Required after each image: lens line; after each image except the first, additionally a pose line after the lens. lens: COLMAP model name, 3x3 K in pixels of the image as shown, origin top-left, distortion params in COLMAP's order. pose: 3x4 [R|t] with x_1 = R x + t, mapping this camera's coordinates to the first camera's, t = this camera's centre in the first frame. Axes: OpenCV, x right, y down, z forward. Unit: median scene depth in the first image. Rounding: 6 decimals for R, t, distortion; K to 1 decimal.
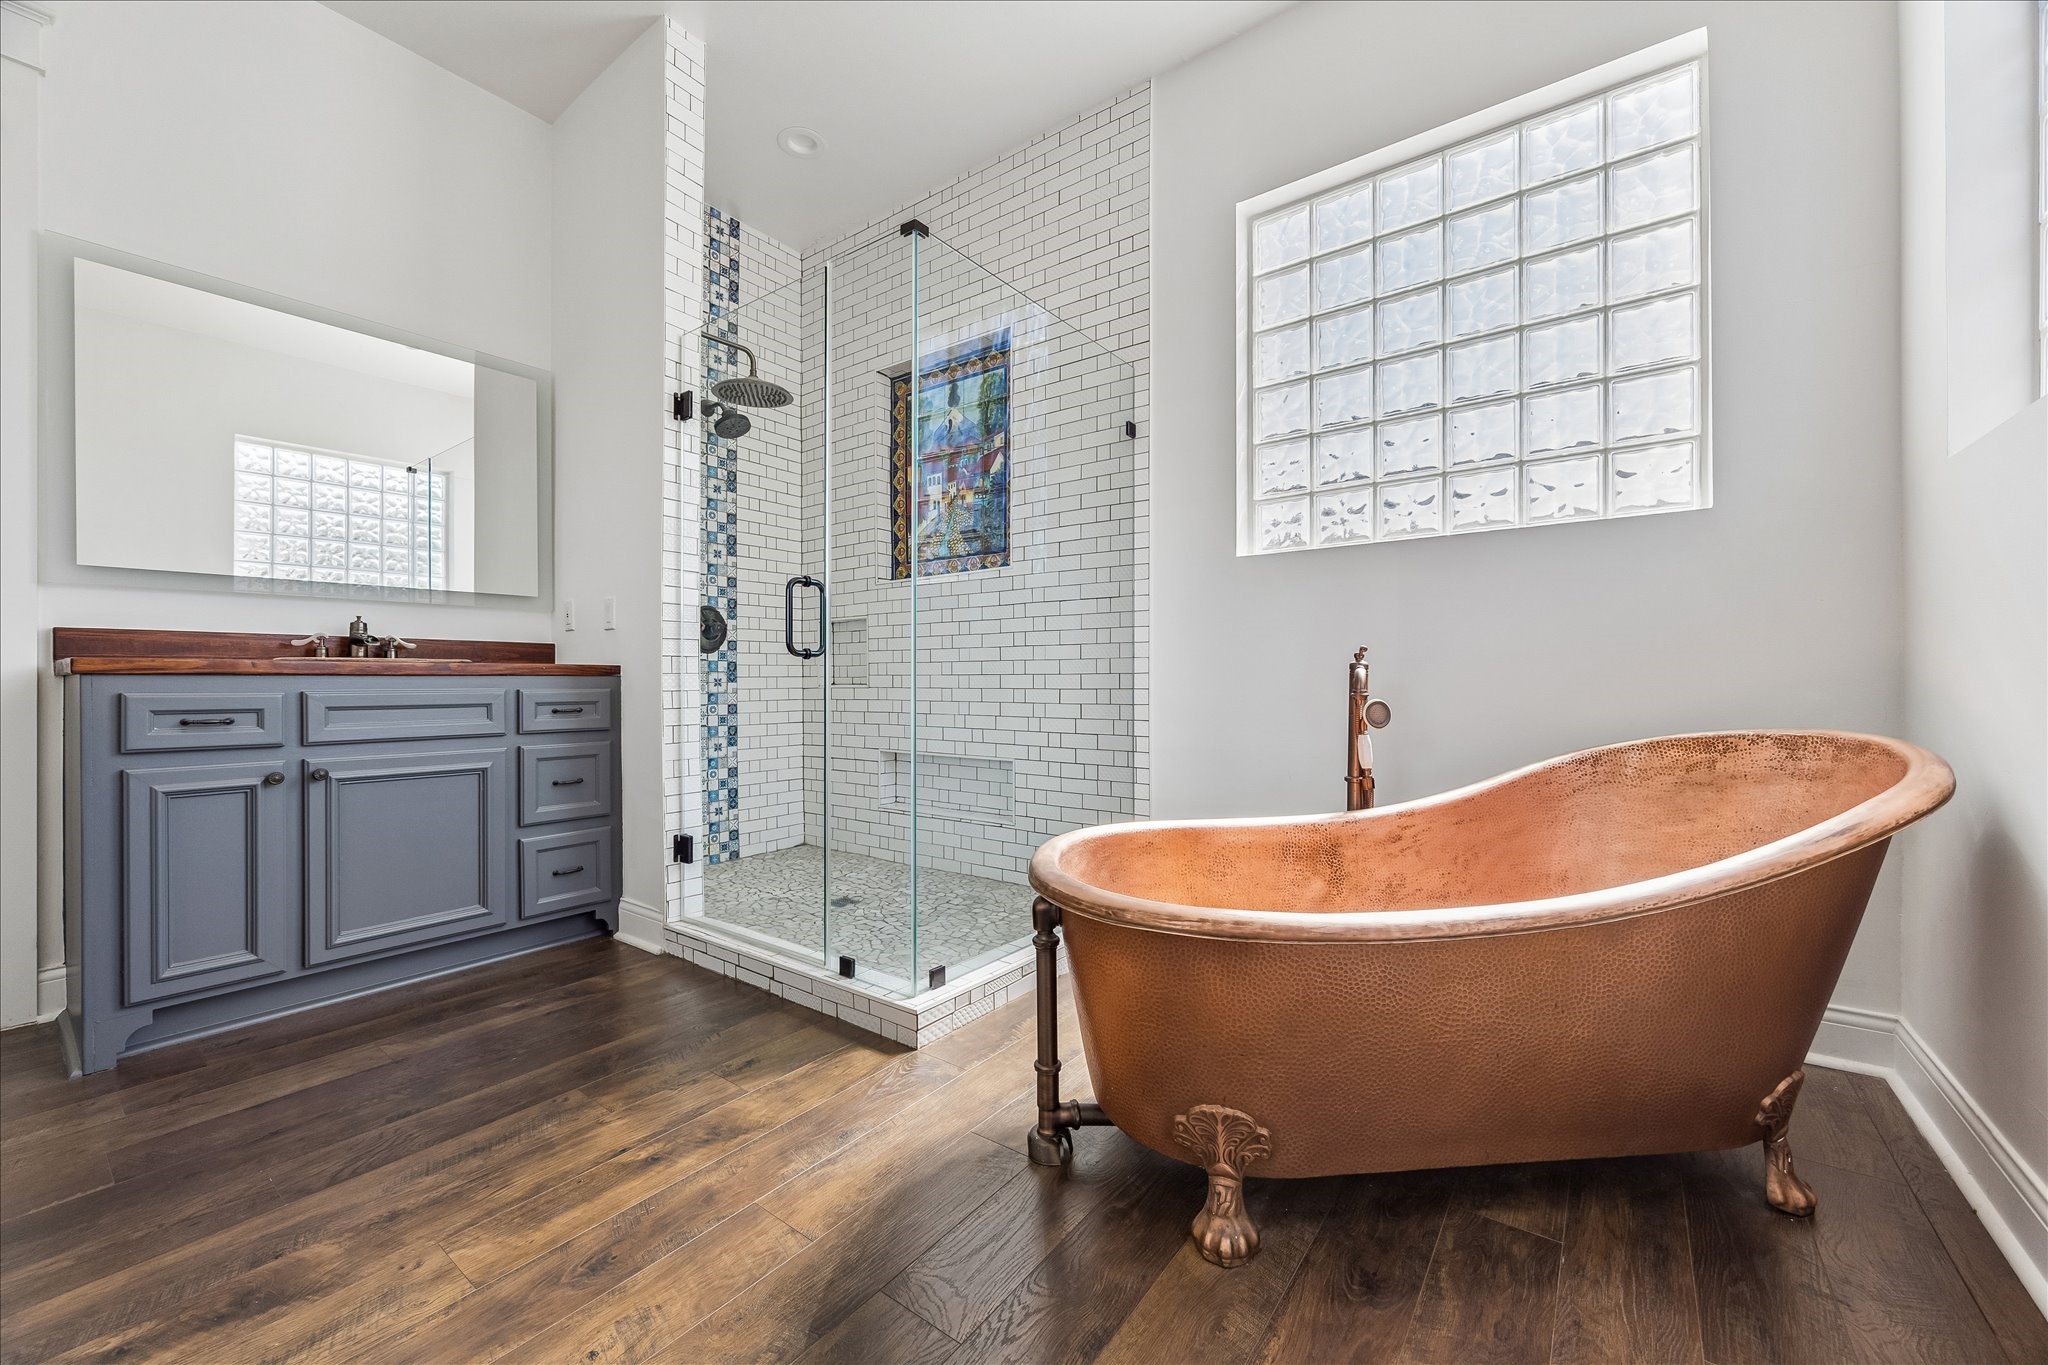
lens RADIAL K [[789.7, 0, 1029.6], [0, 789.7, 681.7], [0, 0, 1]] dist [0.001749, 0.000028]
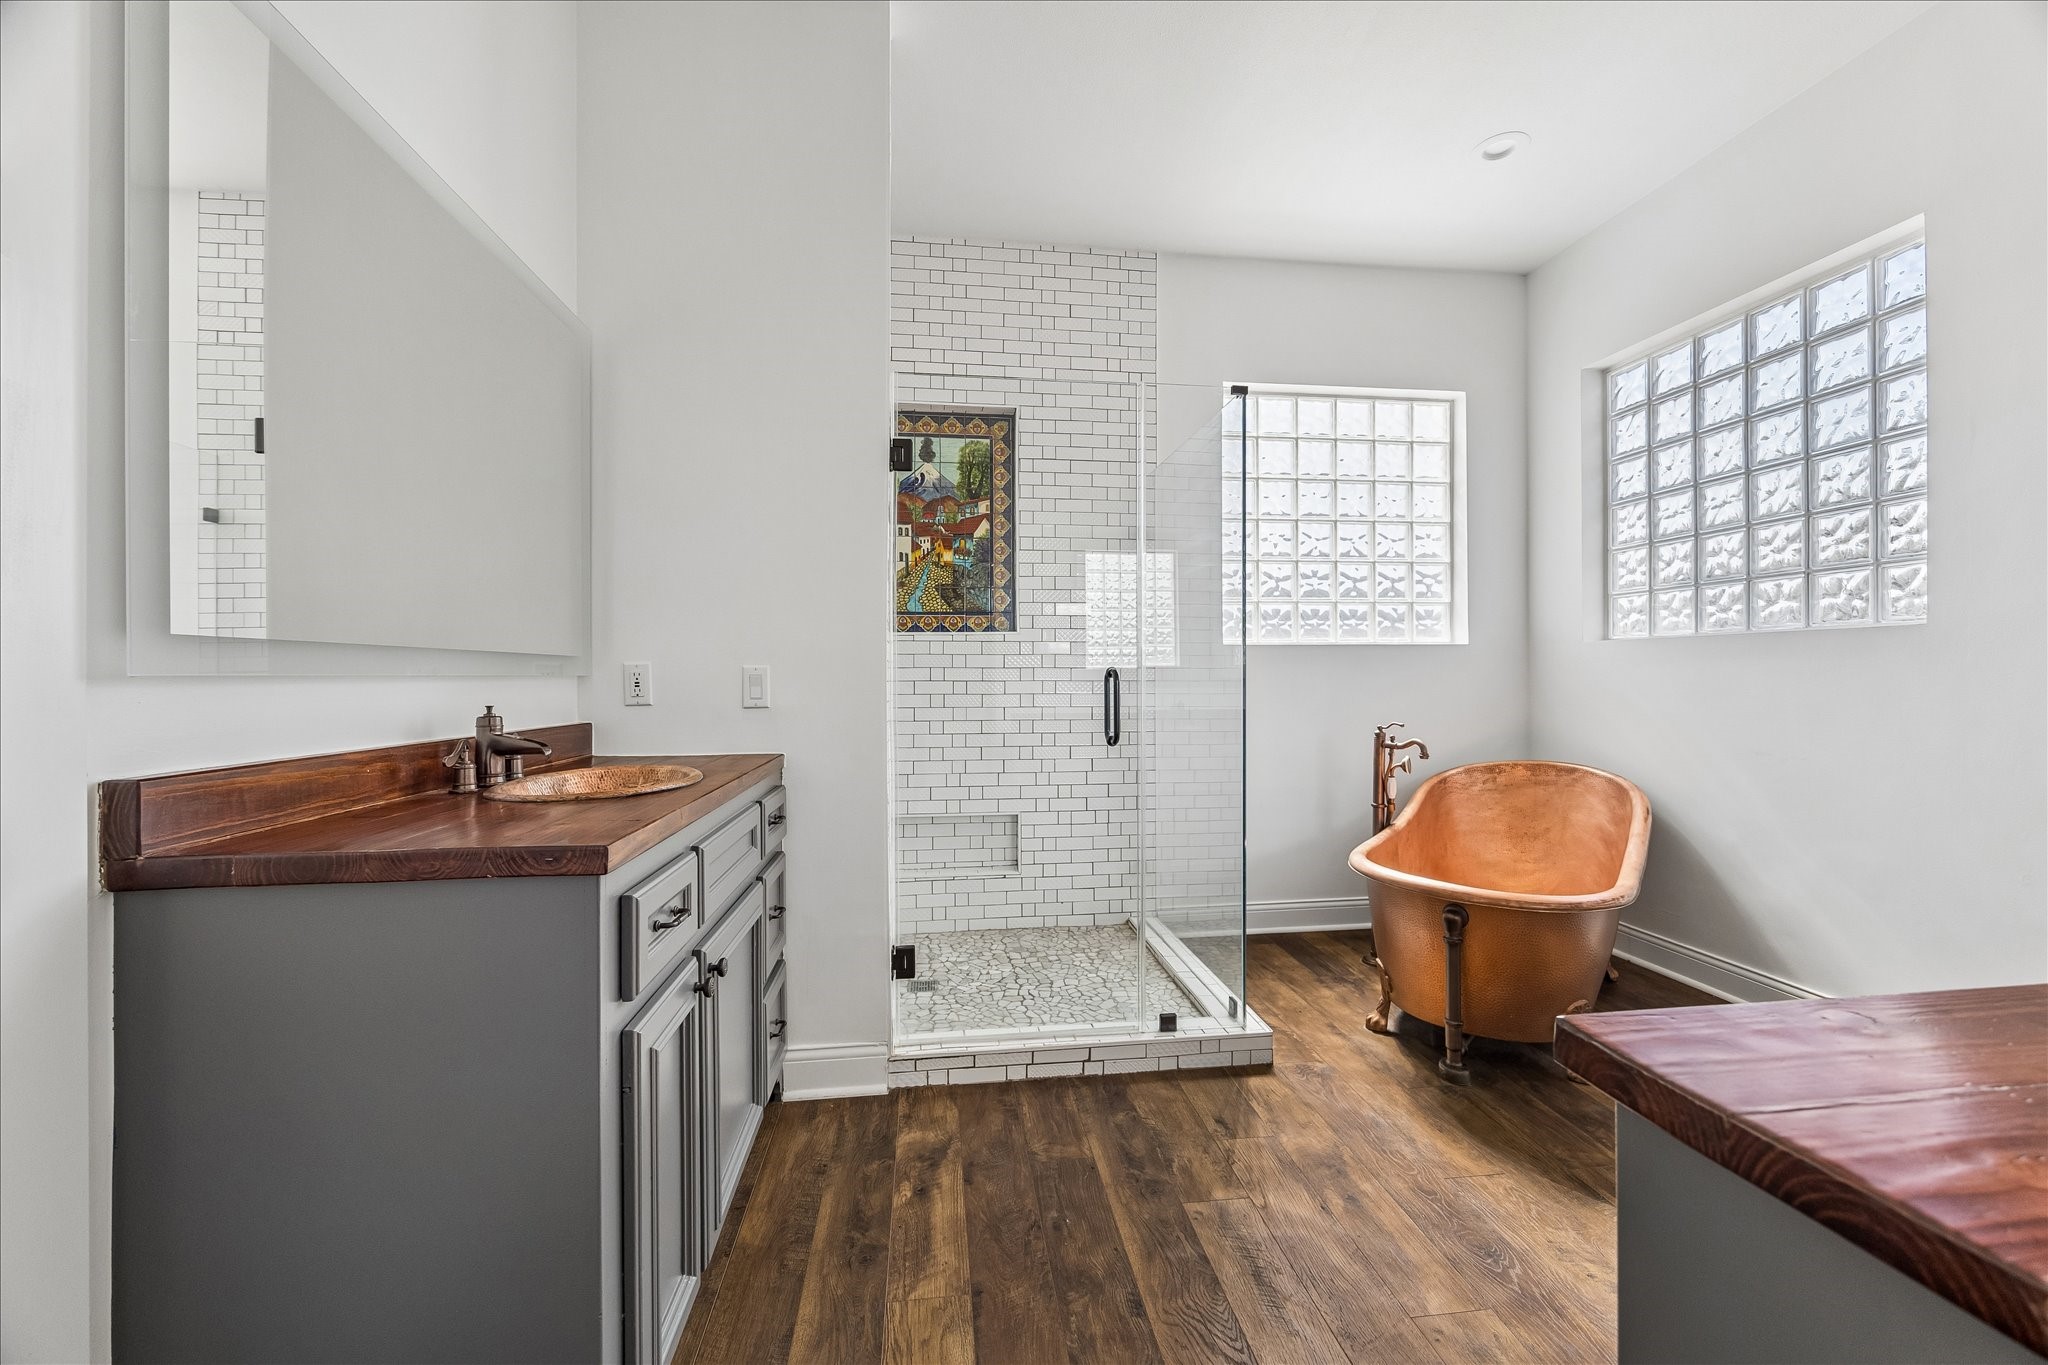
lens RADIAL K [[789.7, 0, 1028.6], [0, 789.7, 681.5], [0, 0, 1]] dist [0.001749, 0.000028]
pose [[0.718192, 0.000351, 0.695845, -0.836112], [0.001208, 0.999998, -0.001751, -0.085654], [-0.695844, 0.002098, 0.718190, 0.245533]]
